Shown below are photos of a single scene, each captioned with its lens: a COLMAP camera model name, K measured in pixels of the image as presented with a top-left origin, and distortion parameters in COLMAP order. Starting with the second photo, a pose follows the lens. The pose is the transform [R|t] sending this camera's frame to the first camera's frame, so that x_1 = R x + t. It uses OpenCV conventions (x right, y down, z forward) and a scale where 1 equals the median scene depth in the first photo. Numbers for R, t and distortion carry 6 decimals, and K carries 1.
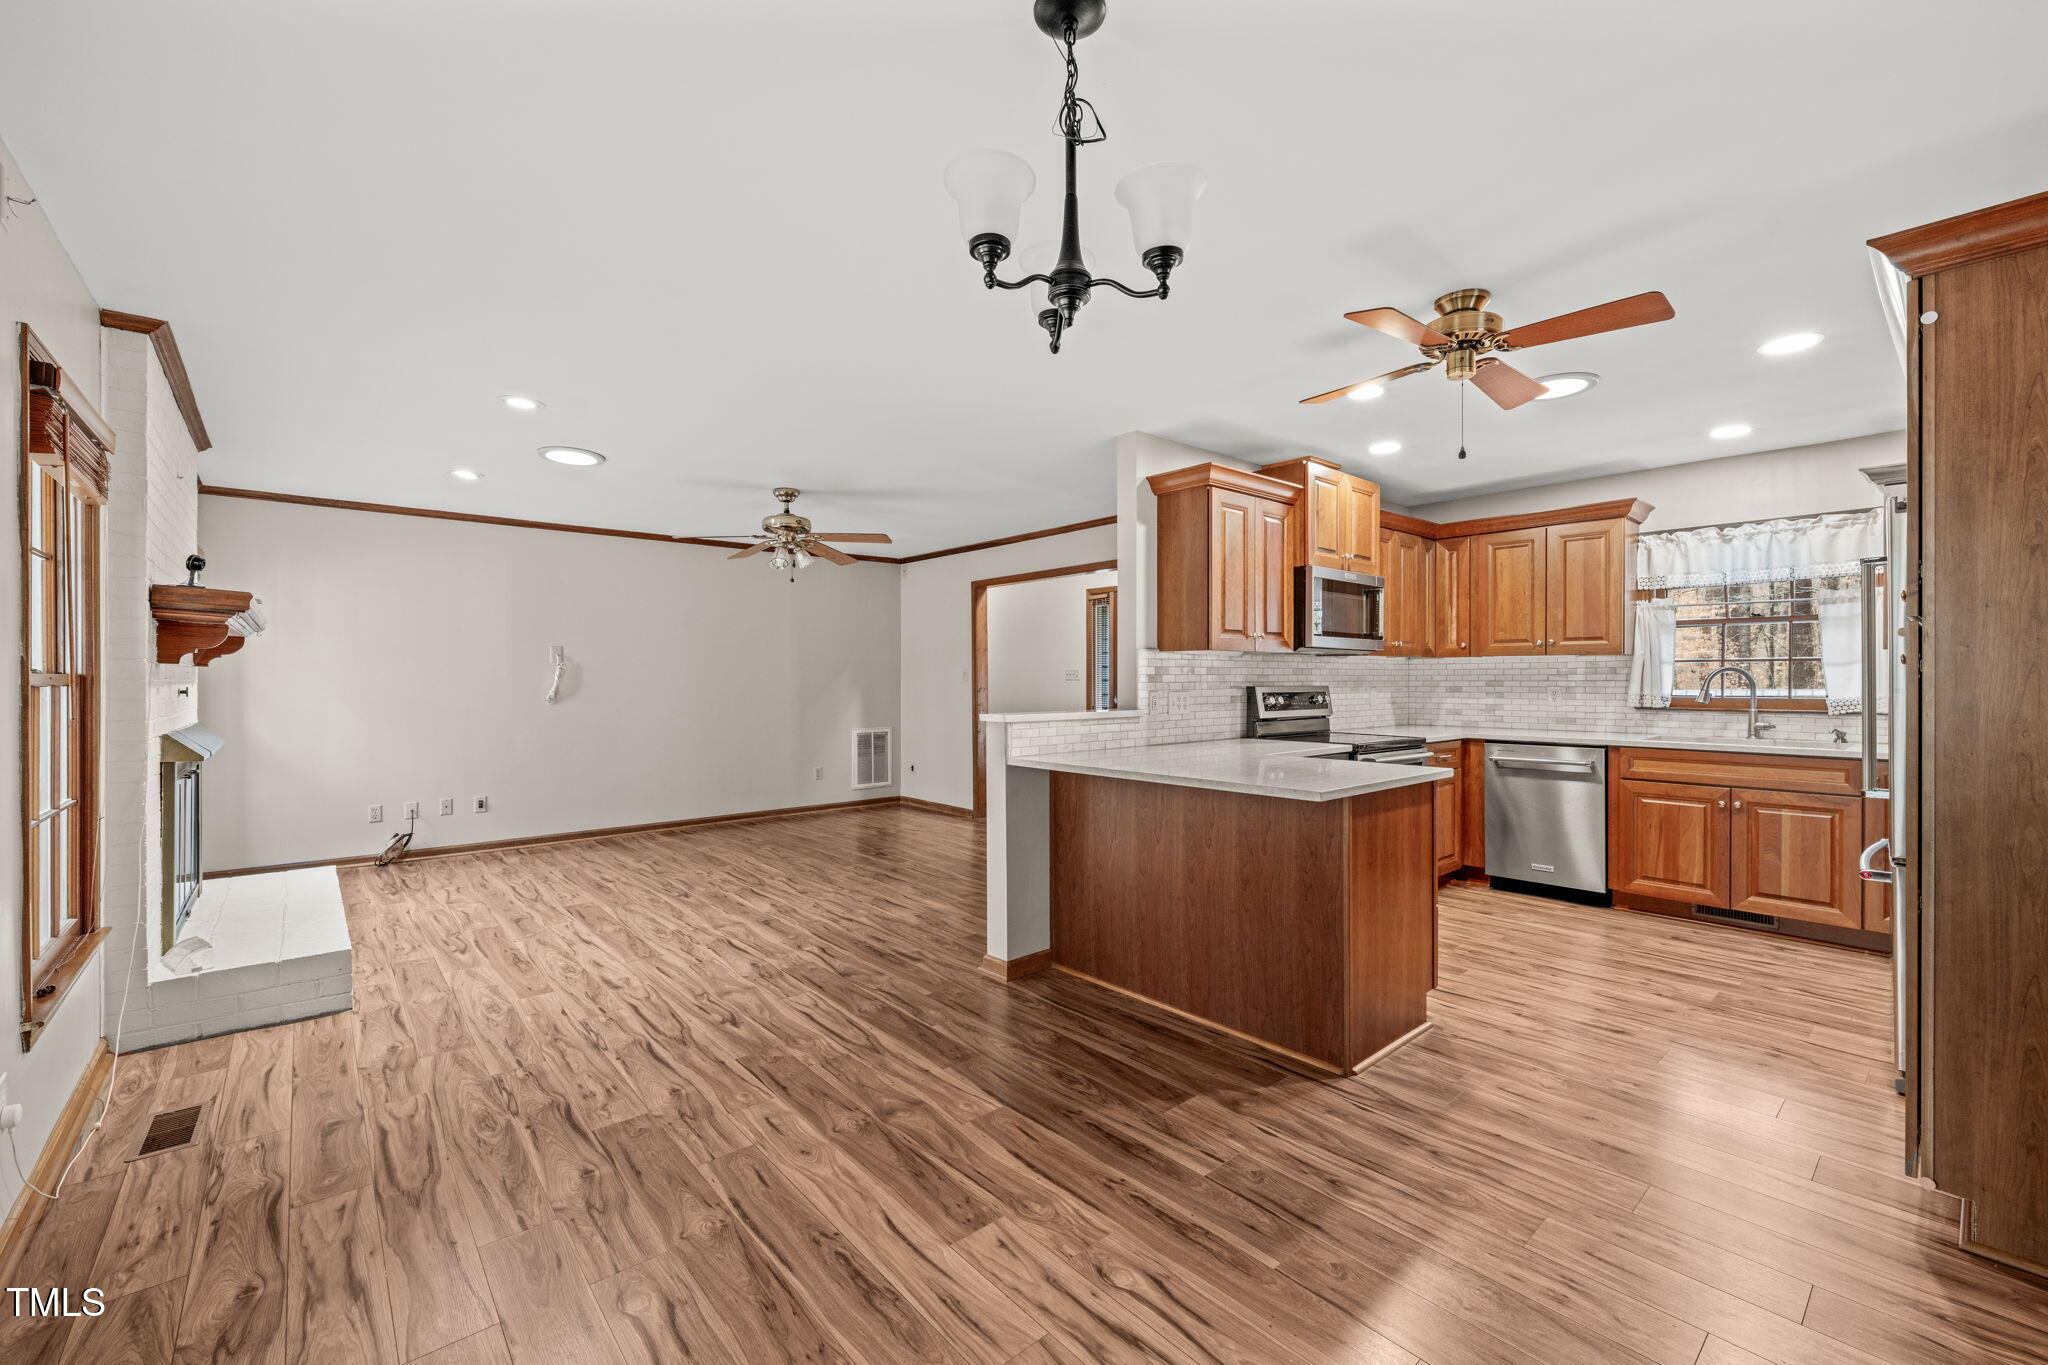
lens RADIAL K [[823.1, 0, 1013.3], [0, 823.1, 682.2], [0, 0, 1]] dist [0.002261, -0.000209]
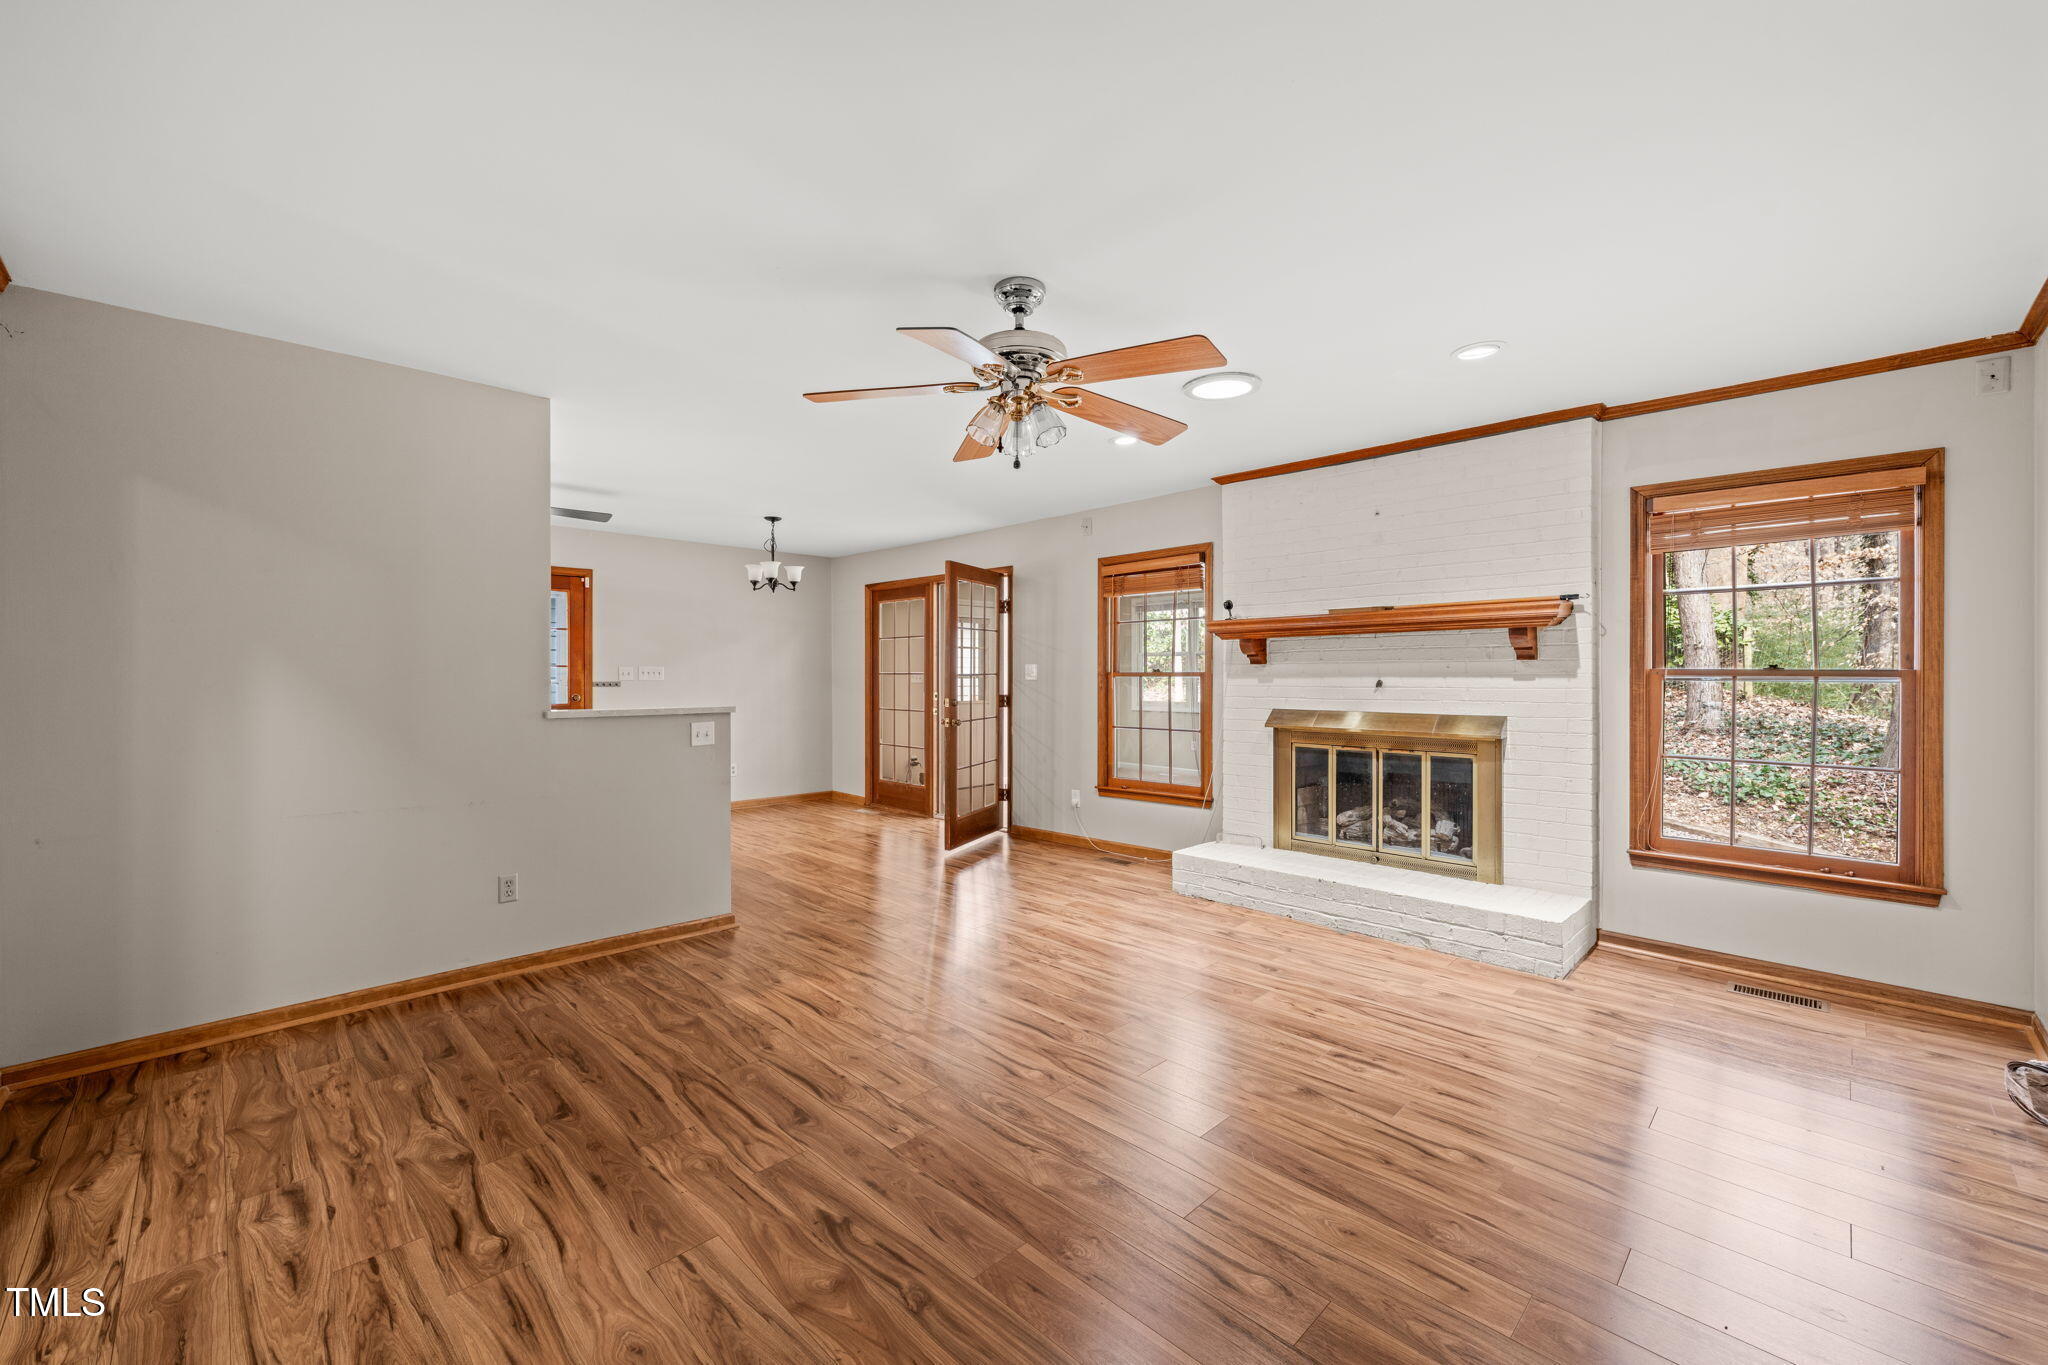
lens RADIAL K [[839.4, 0, 1012.9], [0, 839.4, 674.6], [0, 0, 1]] dist [0.004163, -0.000047]
pose [[-0.997193, 0.003520, -0.074794, -0.352447], [0.003329, 0.999991, 0.002676, -0.012191], [0.074803, 0.002419, -0.997195, 2.279437]]
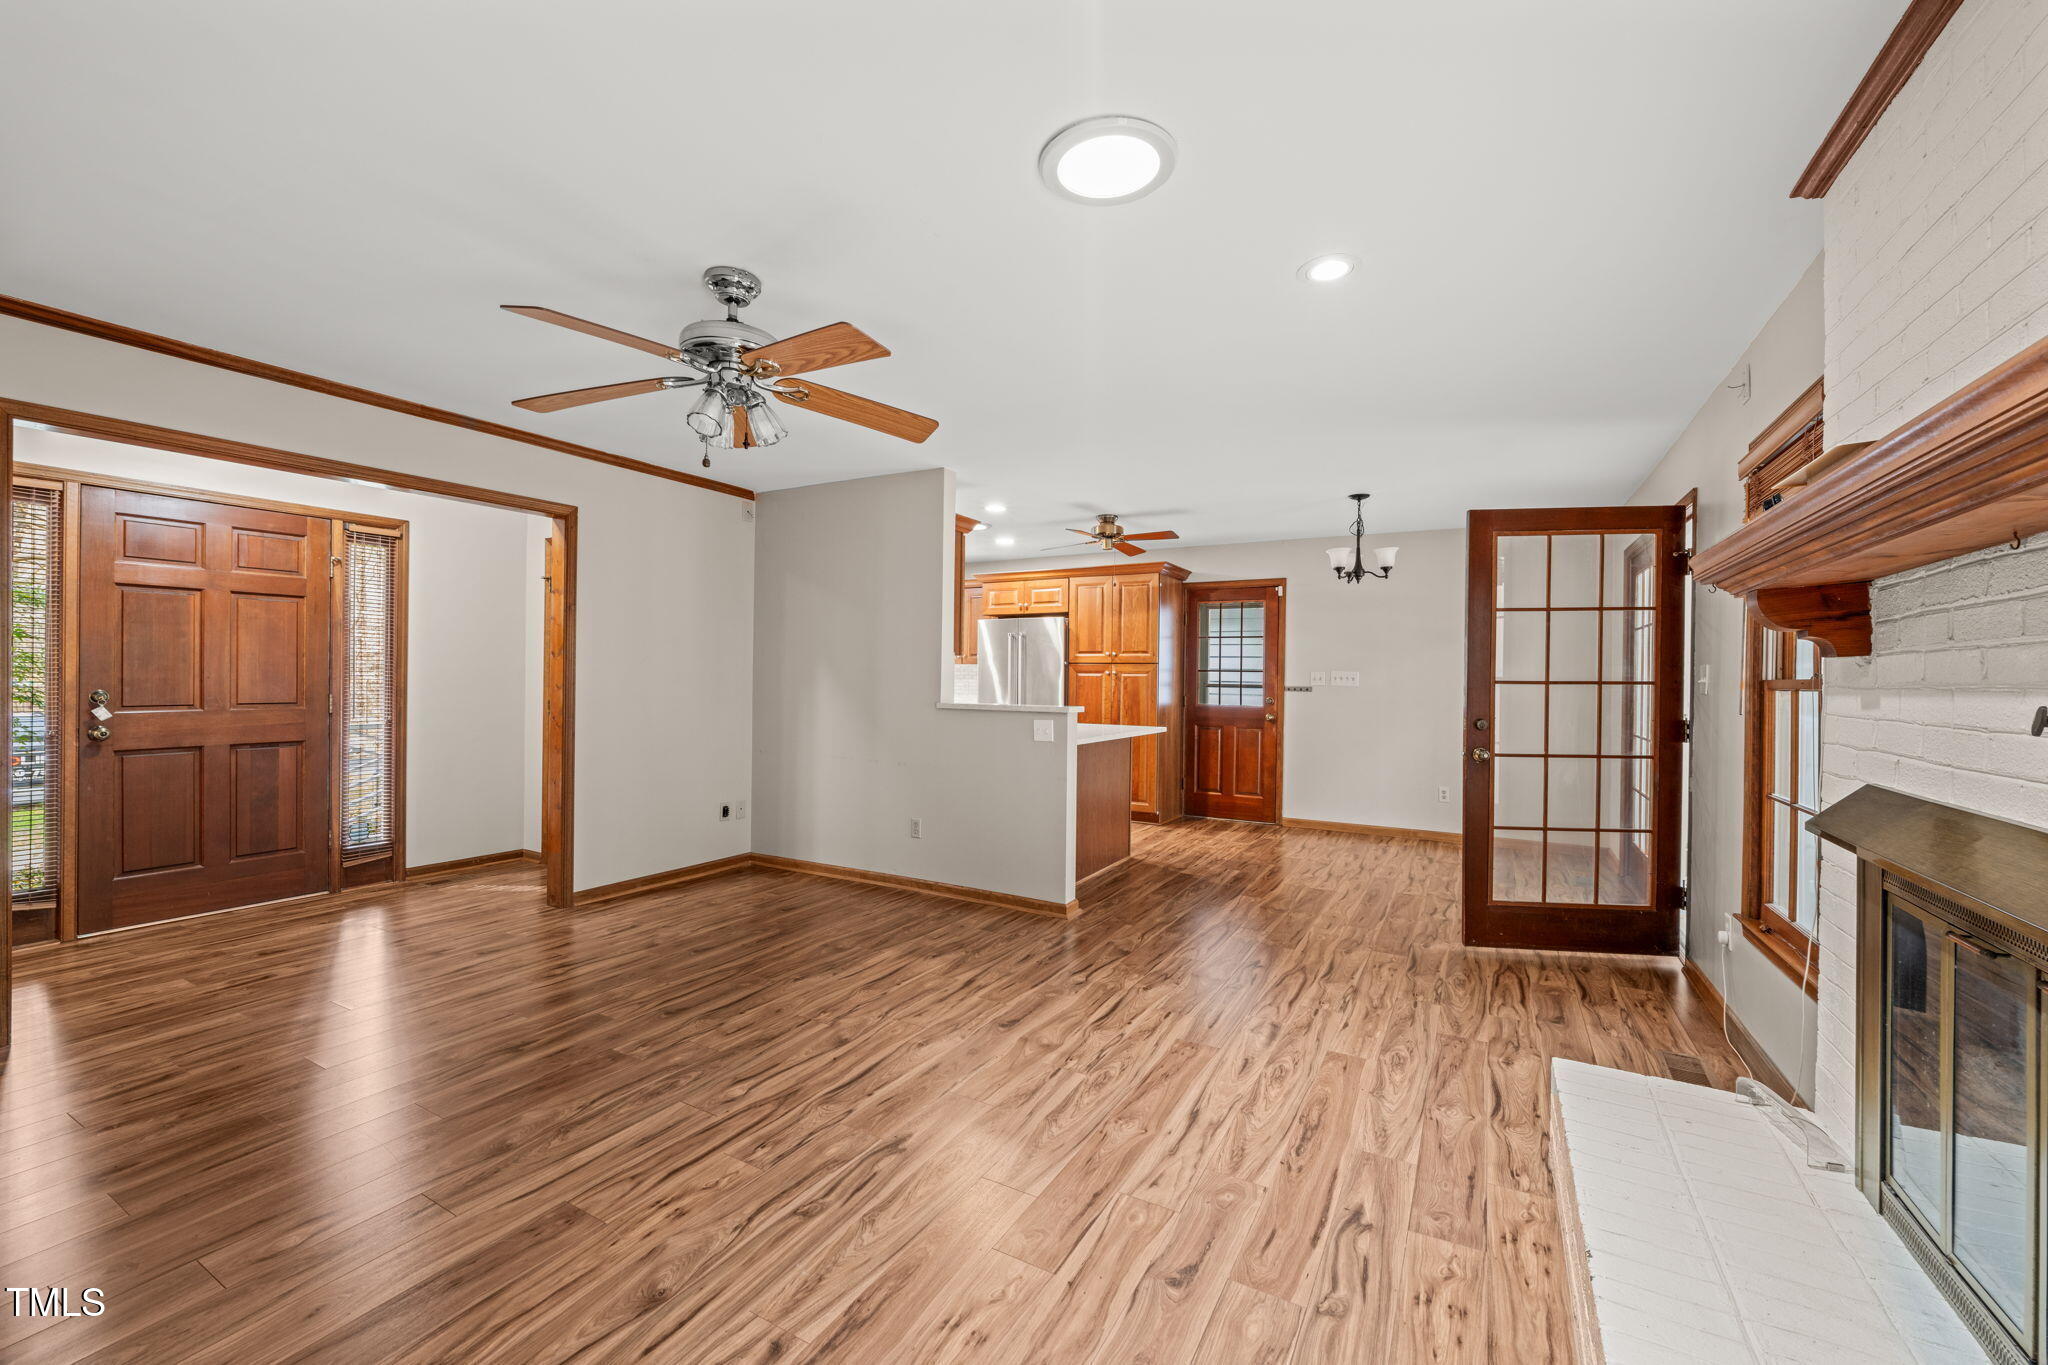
lens RADIAL K [[823.1, 0, 1013.3], [0, 823.1, 682.2], [0, 0, 1]] dist [0.002261, -0.000209]
pose [[-0.331382, -0.006292, 0.943476, -1.194280], [-0.006829, 0.999968, 0.004270, -0.007126], [-0.943472, -0.005028, -0.331414, 1.519448]]
